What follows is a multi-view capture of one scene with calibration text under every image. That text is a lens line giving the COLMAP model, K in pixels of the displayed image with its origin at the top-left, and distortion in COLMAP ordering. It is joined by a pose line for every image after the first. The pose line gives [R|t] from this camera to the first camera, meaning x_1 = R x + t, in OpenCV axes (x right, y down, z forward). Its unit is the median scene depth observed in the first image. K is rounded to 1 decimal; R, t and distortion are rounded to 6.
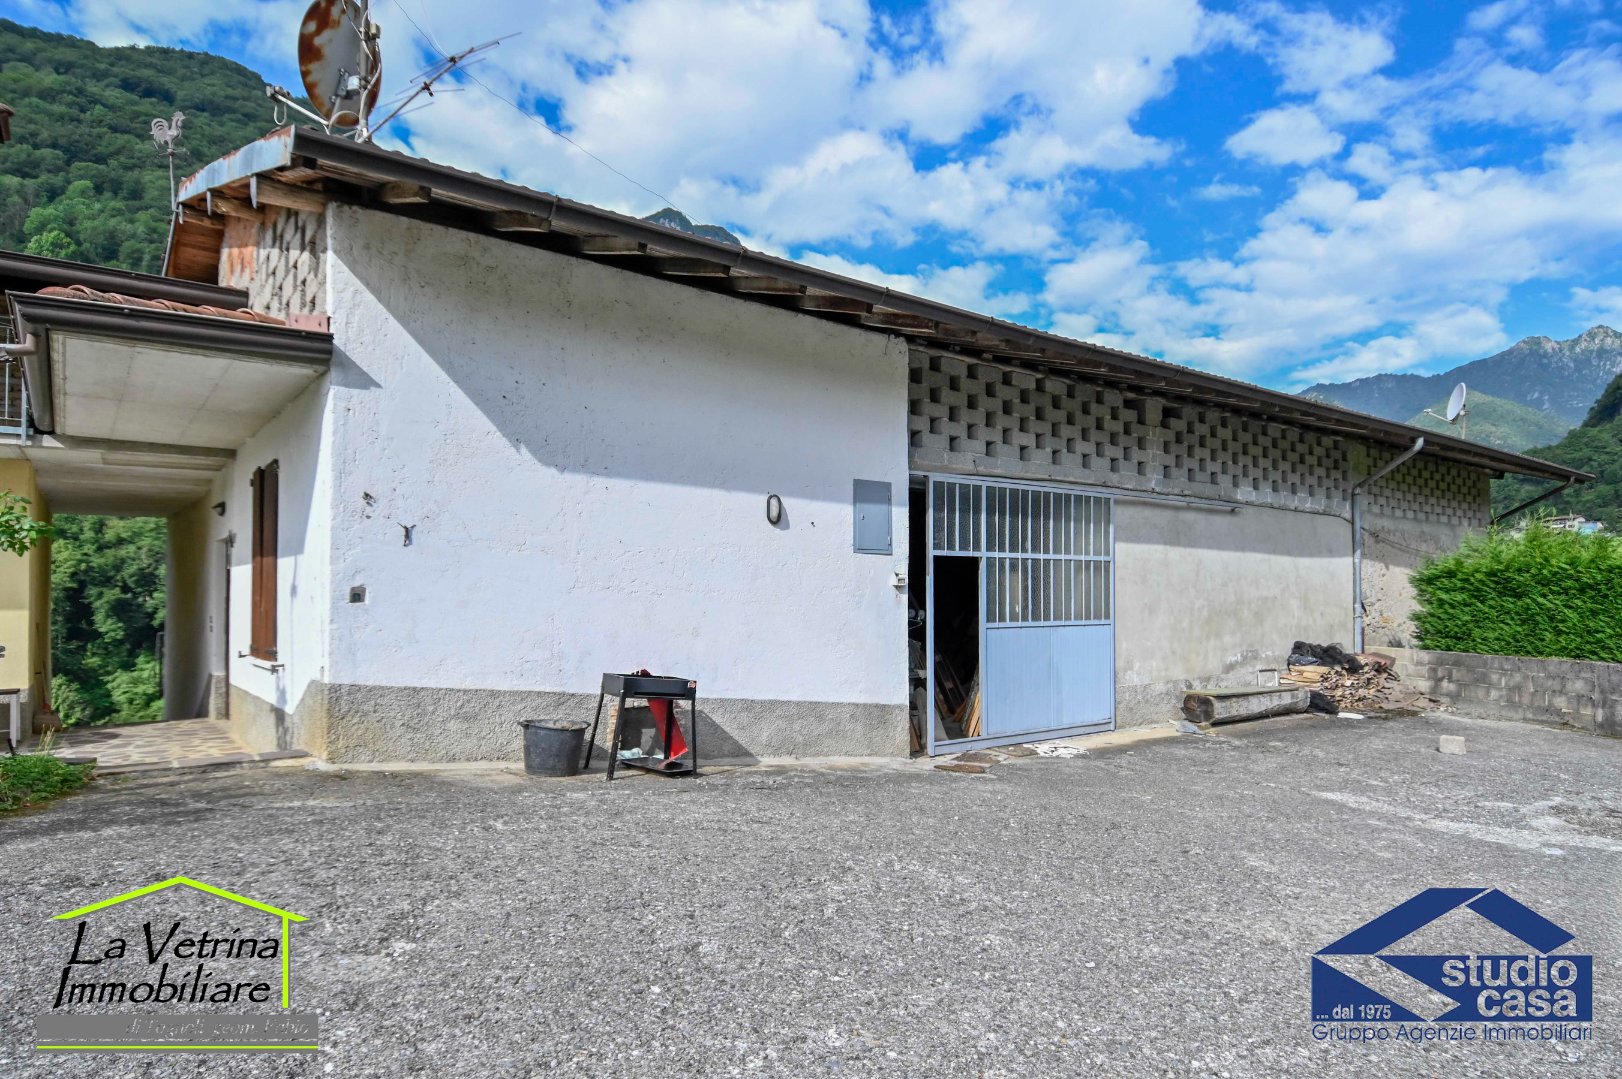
lens RADIAL K [[872.6, 0, 809.0], [0, 872.6, 572.8], [0, 0, 1]] dist [-0.000990, -0.020989]
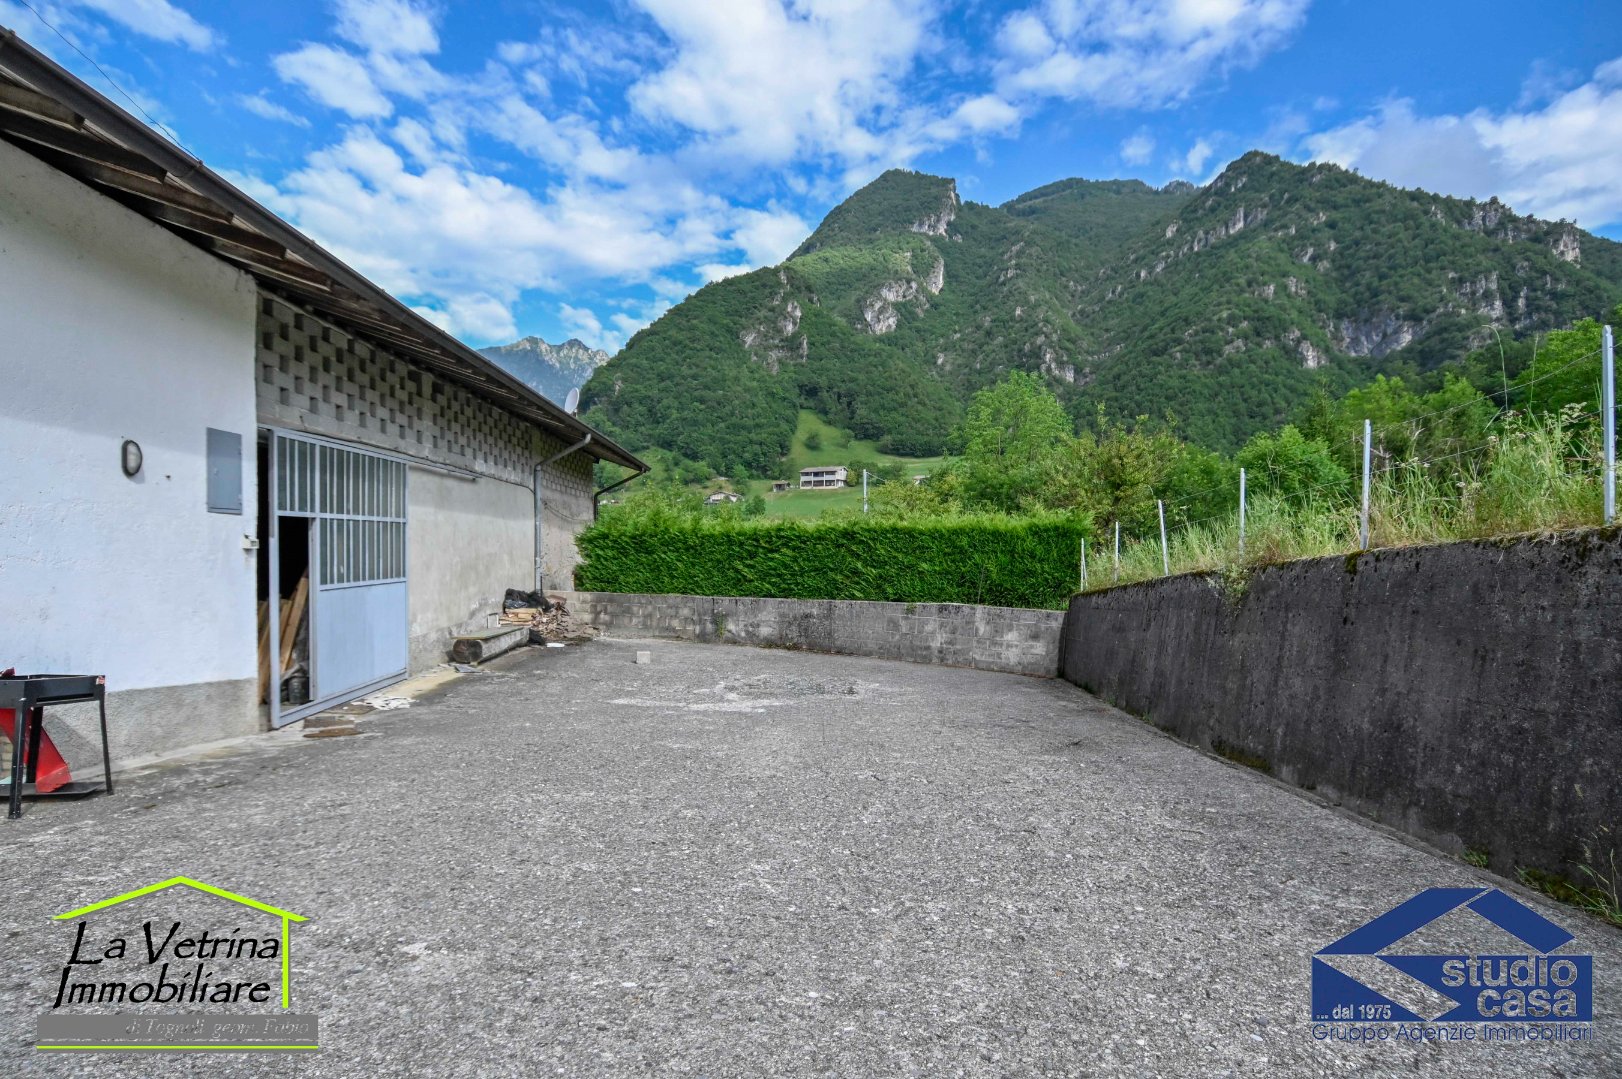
lens RADIAL K [[872.6, 0, 809.0], [0, 872.6, 572.8], [0, 0, 1]] dist [-0.000990, -0.020989]
pose [[0.500977, -0.025124, 0.865096, -0.312545], [-0.032989, 0.998298, 0.048096, -0.018588], [-0.864831, -0.052633, 0.499296, 0.027223]]
